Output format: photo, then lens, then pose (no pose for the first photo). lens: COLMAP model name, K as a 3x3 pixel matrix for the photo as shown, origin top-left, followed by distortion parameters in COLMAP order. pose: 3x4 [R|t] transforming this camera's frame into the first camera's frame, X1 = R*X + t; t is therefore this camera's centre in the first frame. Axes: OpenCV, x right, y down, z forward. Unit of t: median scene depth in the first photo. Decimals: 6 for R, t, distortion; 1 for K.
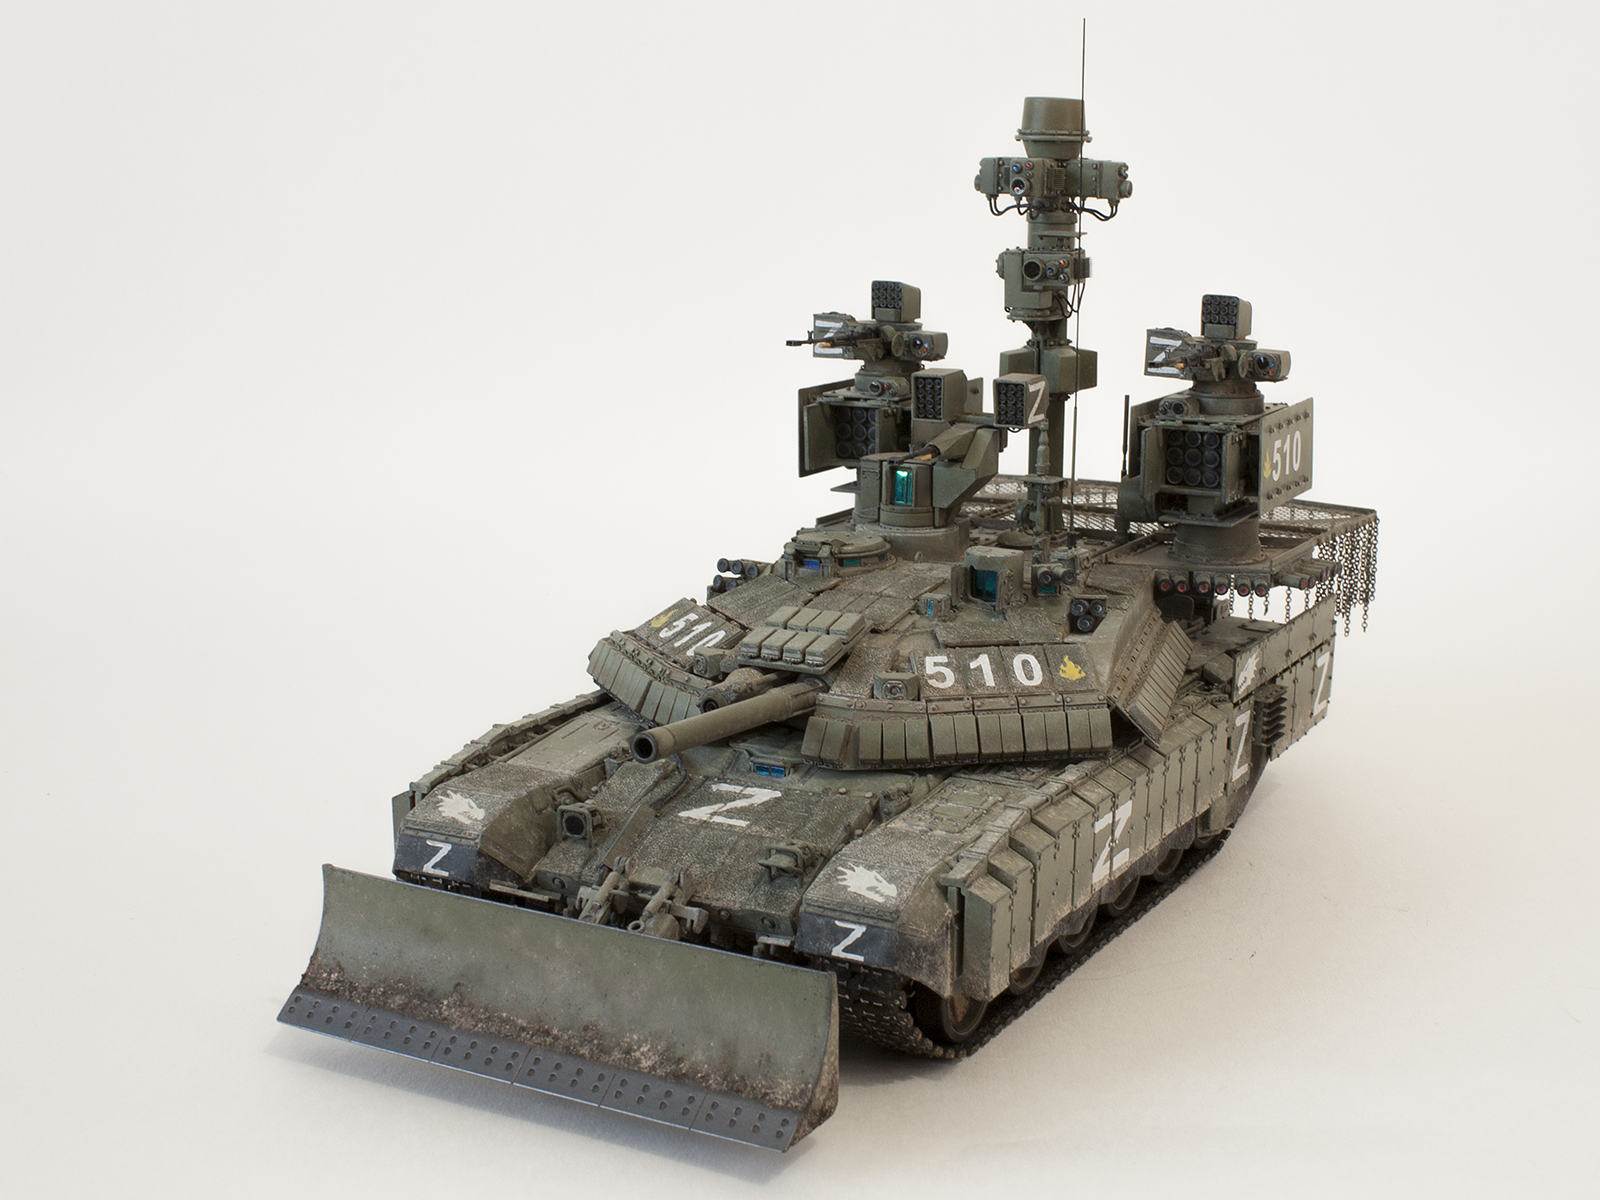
lens RADIAL K [[2294.0, 0, 880.4], [0, 2294.0, 568.4], [0, 0, 1]] dist [-0.064067, 0.011112]
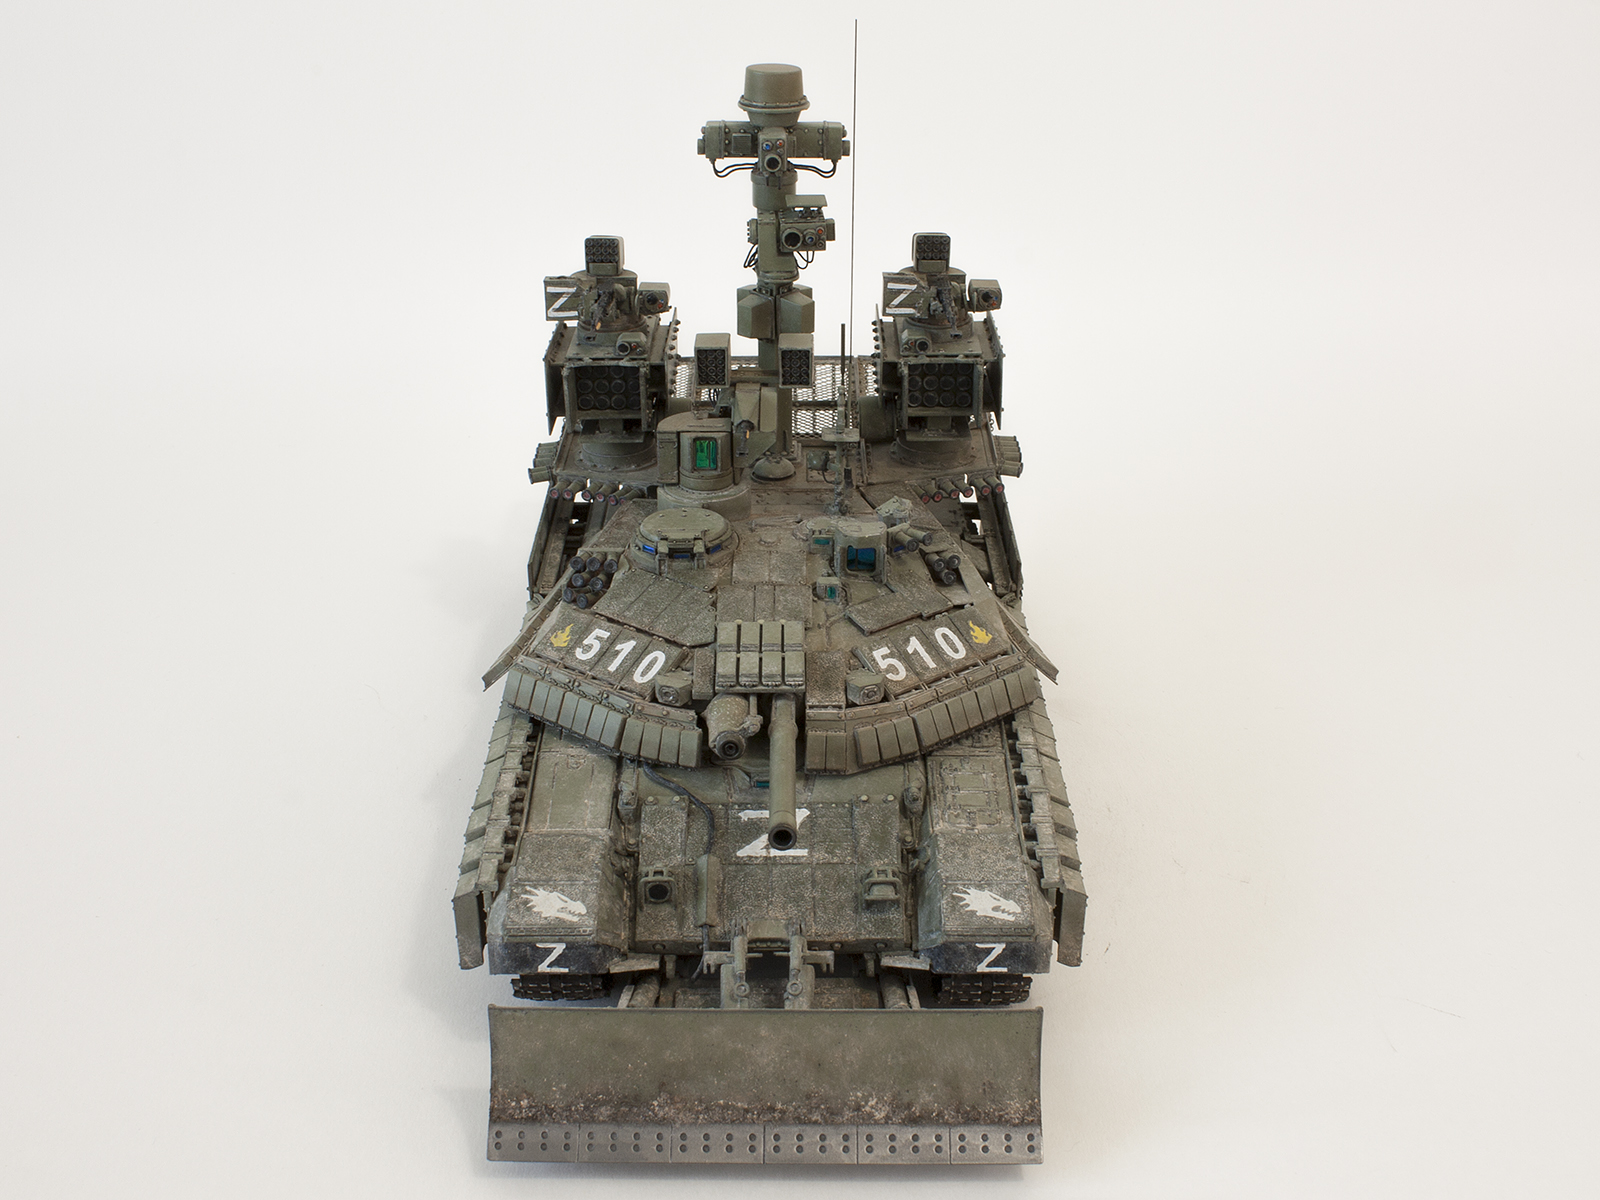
lens RADIAL K [[1987.4, 0, 800.0], [0, 1987.4, 600.0], [0, 0, 1]] dist [-0.102077, 0.012120]
pose [[0.884071, -0.210204, 0.417411, -0.426860], [0.099860, 0.957477, 0.270675, -0.261758], [-0.456559, -0.197613, 0.867469, 0.175308]]
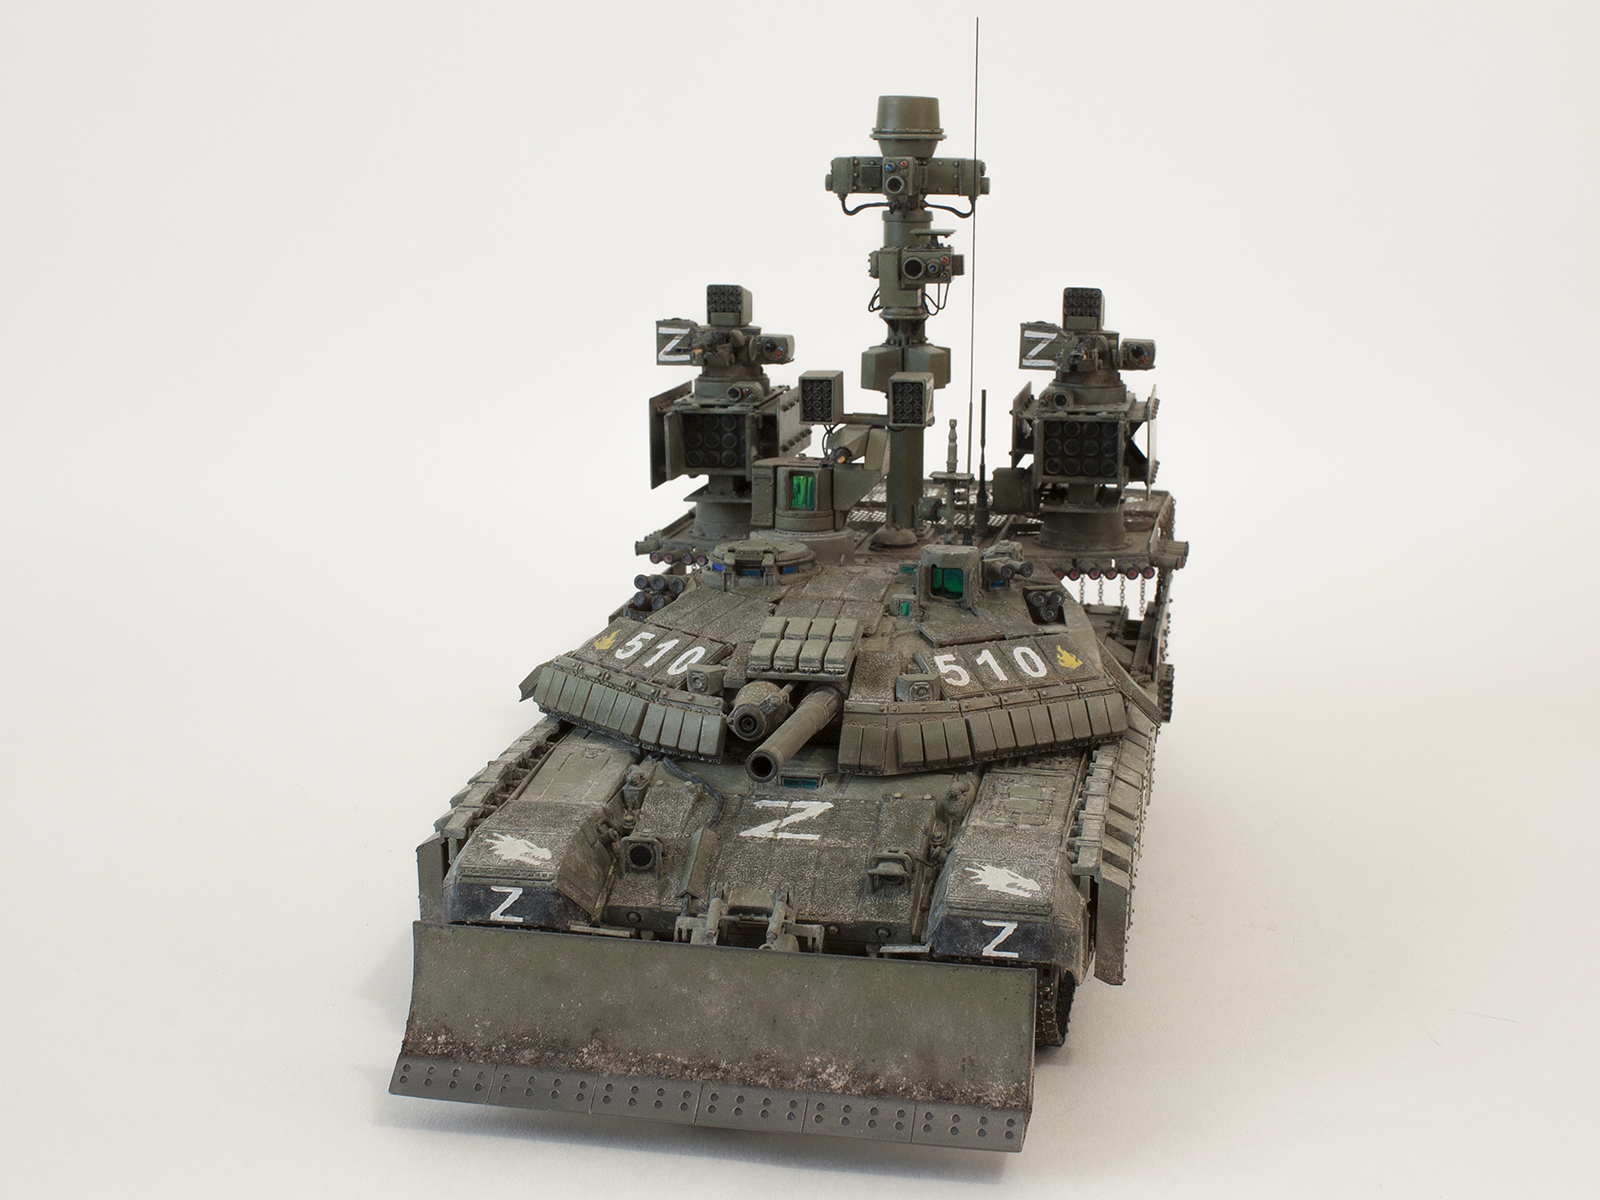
lens RADIAL K [[2346.9, 0, 781.5], [0, 2346.9, 598.9], [0, 0, 1]] dist [-0.059774, -0.044539]
pose [[0.960601, -0.066071, 0.269965, -0.327021], [0.063976, 0.997814, 0.016562, -0.007882], [-0.270469, 0.001362, 0.962728, 0.034204]]
